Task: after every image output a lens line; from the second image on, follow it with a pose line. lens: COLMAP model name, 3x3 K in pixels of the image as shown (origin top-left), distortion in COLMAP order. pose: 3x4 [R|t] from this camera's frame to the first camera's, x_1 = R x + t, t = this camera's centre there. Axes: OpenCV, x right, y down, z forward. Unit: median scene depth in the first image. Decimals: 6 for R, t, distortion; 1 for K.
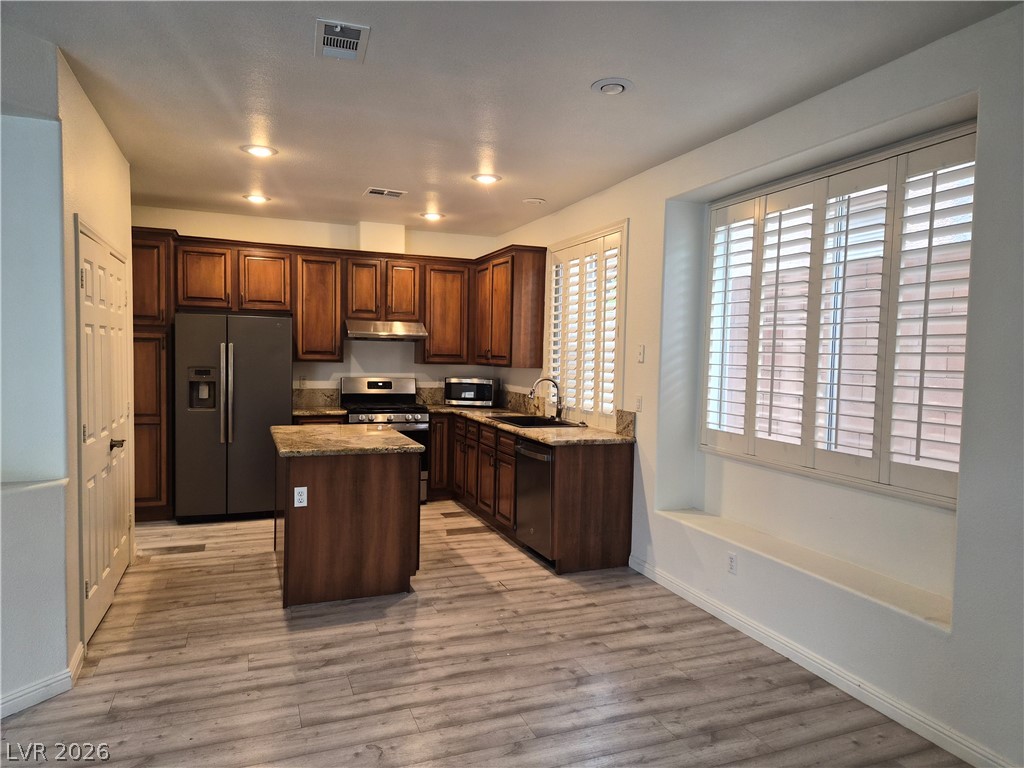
lens RADIAL K [[696.6, 0, 515.7], [0, 696.6, 388.0], [0, 0, 1]] dist [0.021121, -0.013663]
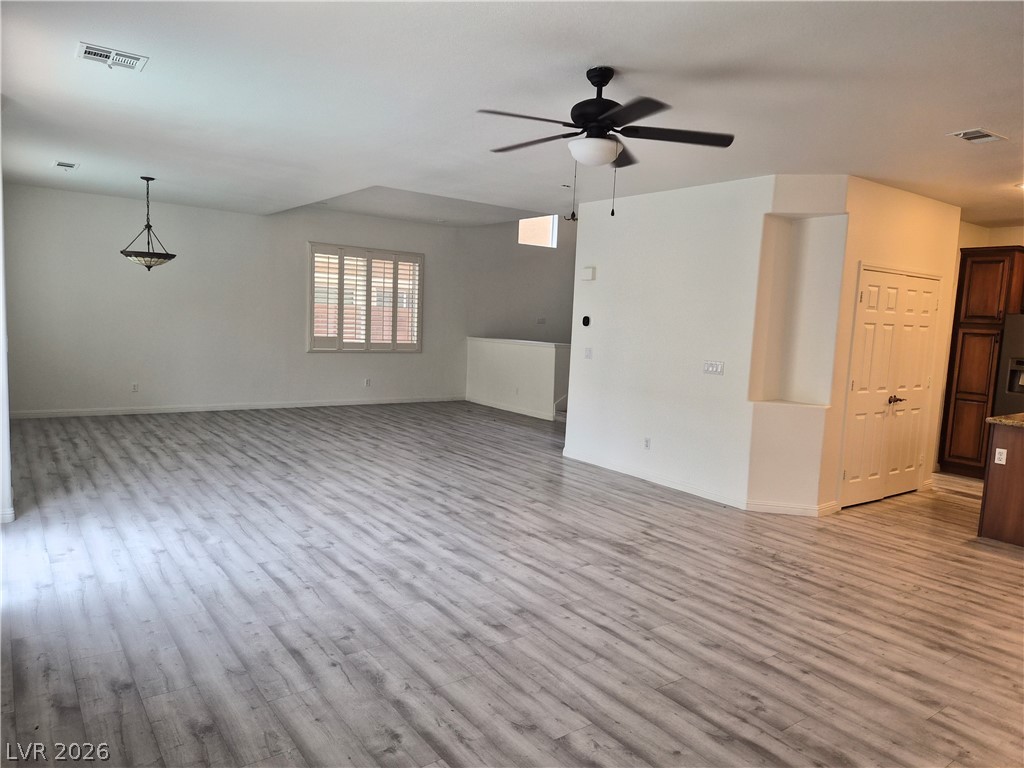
lens RADIAL K [[696.6, 0, 523.1], [0, 696.6, 389.7], [0, 0, 1]] dist [0.021121, -0.013663]
pose [[0.275123, 0.101712, -0.956014, 0.708926], [-0.094988, 0.992398, 0.078247, 0.014693], [0.956705, 0.069282, 0.282693, -0.240612]]
